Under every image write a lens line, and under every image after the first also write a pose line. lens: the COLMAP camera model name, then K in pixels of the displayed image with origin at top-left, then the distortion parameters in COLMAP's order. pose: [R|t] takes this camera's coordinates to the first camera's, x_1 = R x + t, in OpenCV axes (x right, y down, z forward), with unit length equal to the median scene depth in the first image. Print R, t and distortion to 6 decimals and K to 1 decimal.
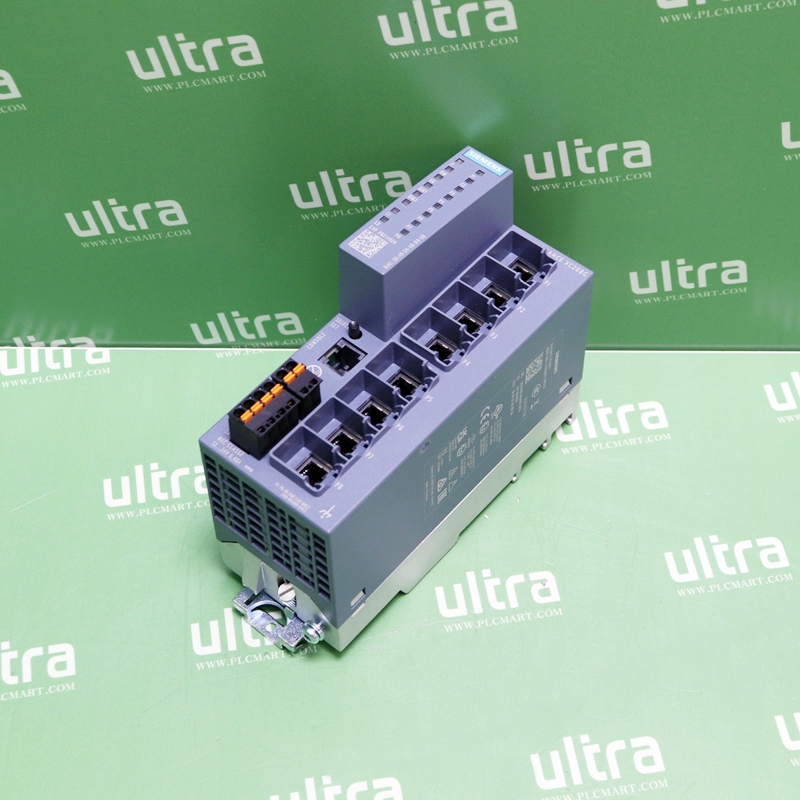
lens RADIAL K [[1661.1, 0, 400.0], [0, 1661.1, 400.0], [0, 0, 1]] dist [0.027666, 0.060415]
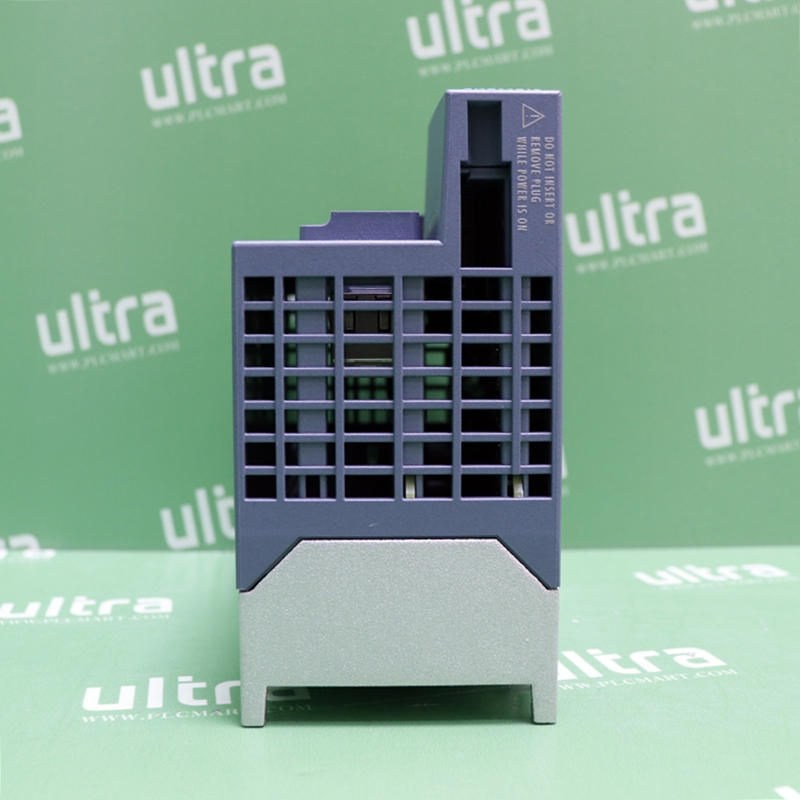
lens RADIAL K [[1042.7, 0, 391.1], [0, 1042.7, 401.0], [0, 0, 1]] dist [-0.144314, 0.046462]
pose [[0.999386, 0.011387, 0.033122, -0.038735], [0.017338, 0.660847, -0.750321, 0.353104], [-0.030433, 0.750435, 0.660244, 0.747905]]
